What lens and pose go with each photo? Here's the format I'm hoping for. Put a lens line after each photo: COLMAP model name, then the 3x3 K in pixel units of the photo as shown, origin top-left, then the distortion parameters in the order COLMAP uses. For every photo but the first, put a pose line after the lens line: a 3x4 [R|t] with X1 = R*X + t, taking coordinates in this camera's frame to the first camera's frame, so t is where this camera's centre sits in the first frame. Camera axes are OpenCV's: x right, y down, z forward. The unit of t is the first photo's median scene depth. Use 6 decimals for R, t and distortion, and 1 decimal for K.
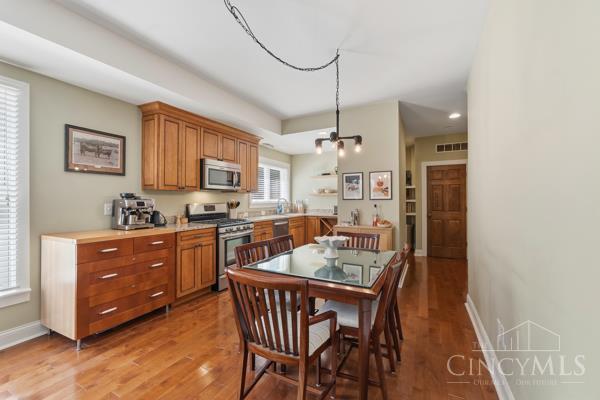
lens RADIAL K [[256.2, 0, 300.0], [0, 256.2, 200.0], [0, 0, 1]] dist [-0.007863, 0.000055]
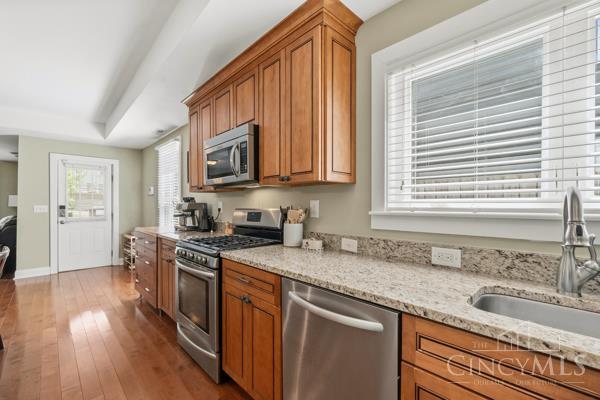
lens RADIAL K [[256.2, 0, 300.0], [0, 256.2, 200.0], [0, 0, 1]] dist [-0.007863, 0.000055]
pose [[-0.324259, 0.012821, -0.945881, 0.209387], [0.006562, 0.999915, 0.011304, -0.013097], [0.945946, -0.002542, -0.324316, 1.593233]]
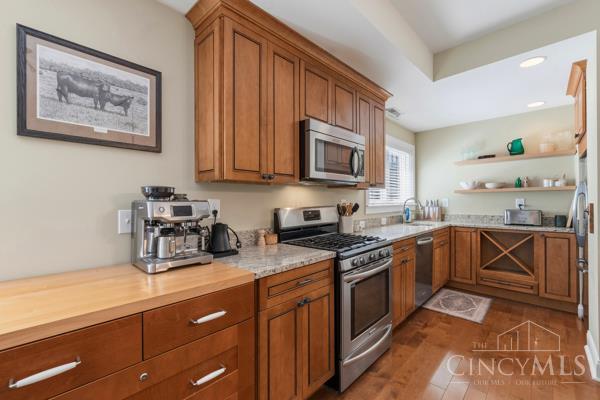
lens RADIAL K [[256.2, 0, 300.0], [0, 256.2, 200.0], [0, 0, 1]] dist [-0.007863, 0.000055]
pose [[0.958074, -0.009358, -0.286368, -0.267100], [0.008018, 0.999951, -0.005852, 0.000818], [0.286409, 0.003310, 0.958102, 0.557073]]
